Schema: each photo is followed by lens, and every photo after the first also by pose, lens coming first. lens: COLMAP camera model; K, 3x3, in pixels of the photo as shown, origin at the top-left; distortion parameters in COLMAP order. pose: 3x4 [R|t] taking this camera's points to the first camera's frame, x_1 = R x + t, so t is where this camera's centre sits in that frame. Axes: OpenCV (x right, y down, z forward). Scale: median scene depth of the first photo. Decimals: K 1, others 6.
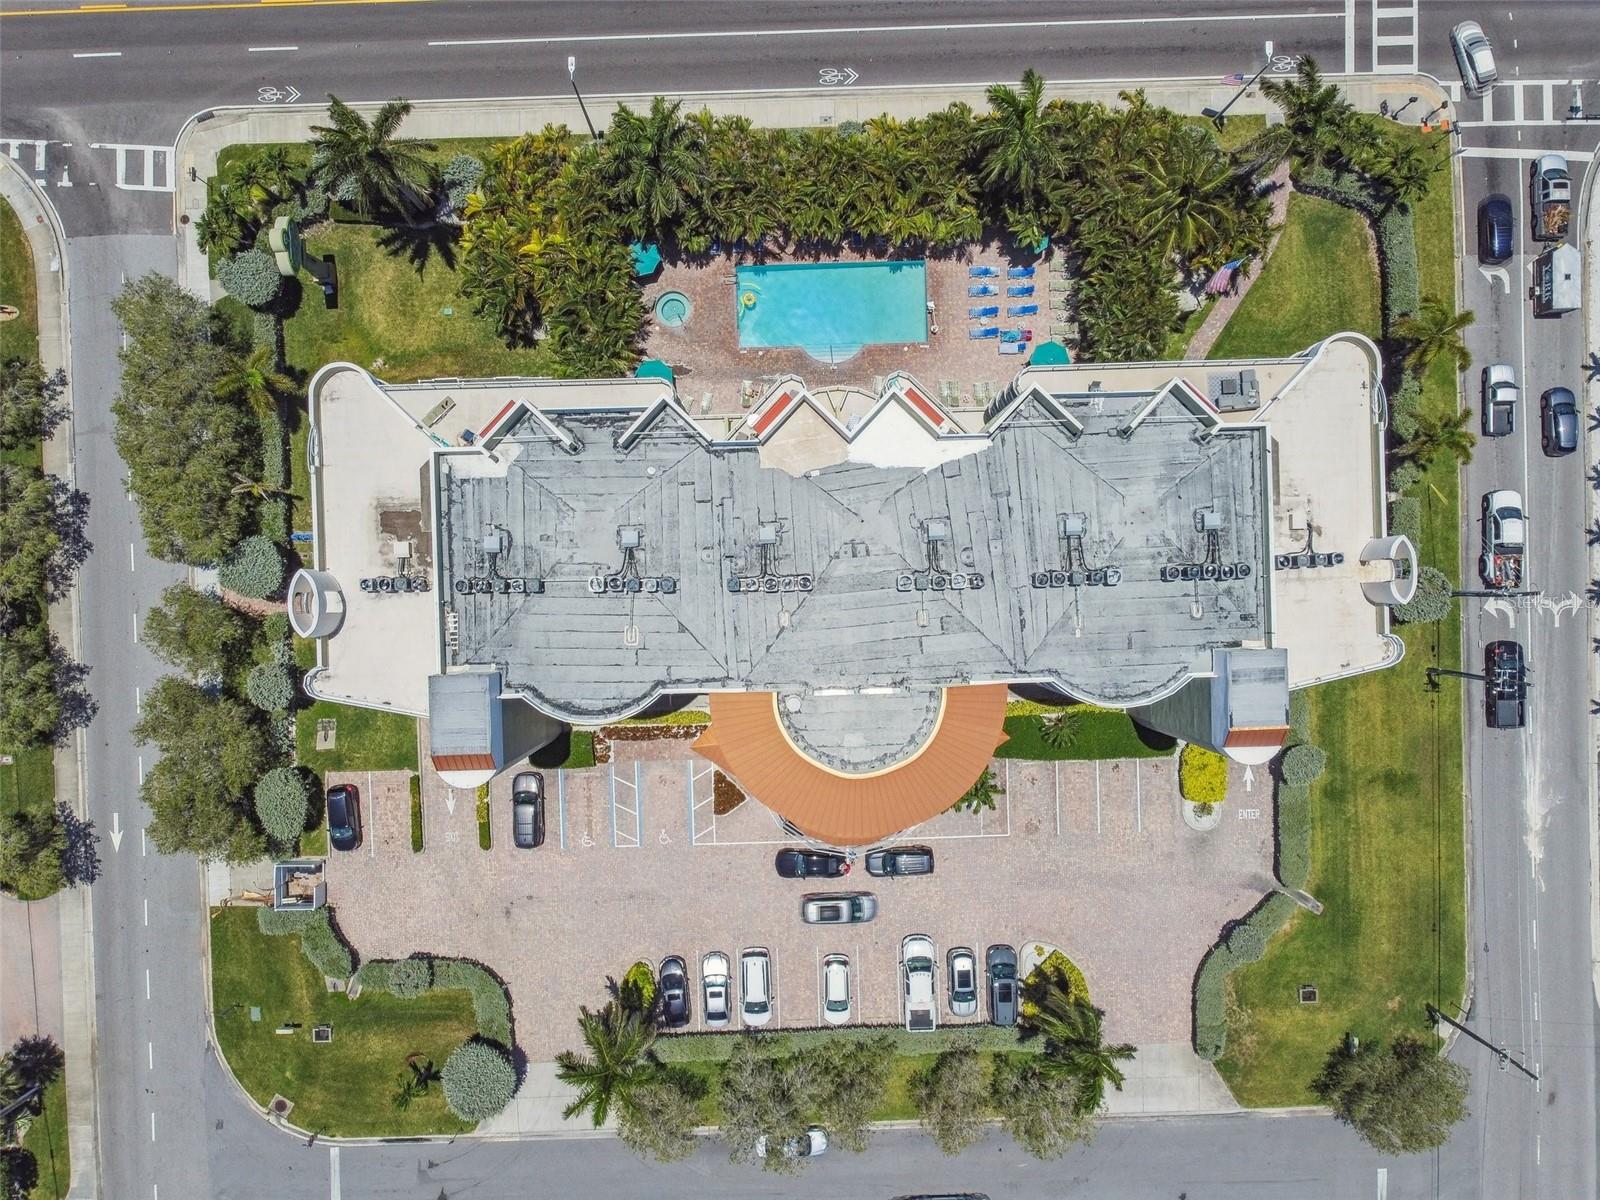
lens RADIAL K [[1223.3, 0, 795.4], [0, 1223.3, 598.8], [0, 0, 1]] dist [-0.000551, -0.004871]
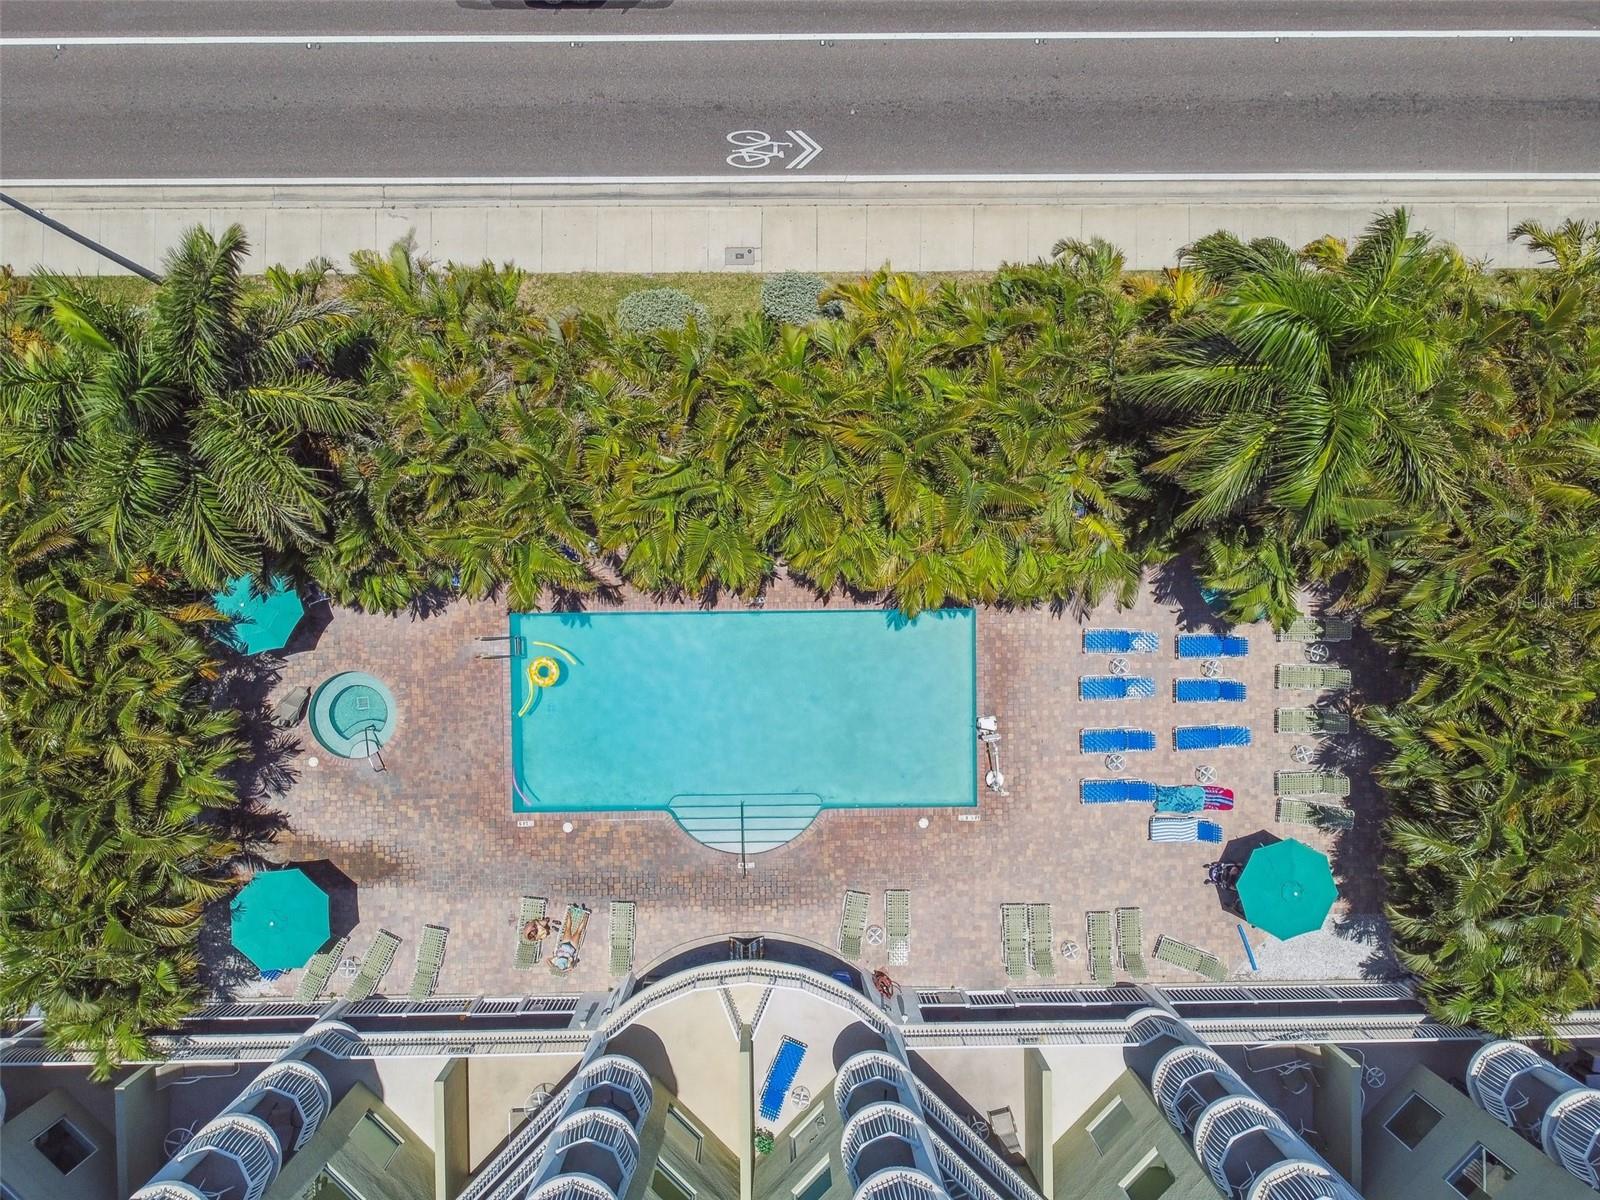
lens RADIAL K [[1215.9, 0, 802.4], [0, 1215.9, 618.6], [0, 0, 1]] dist [0.001021, -0.002074]
pose [[0.999686, 0.018299, 0.017119, 0.041569], [-0.018410, 0.999810, 0.006337, -0.274942], [-0.017000, -0.006650, 0.999833, 0.595001]]
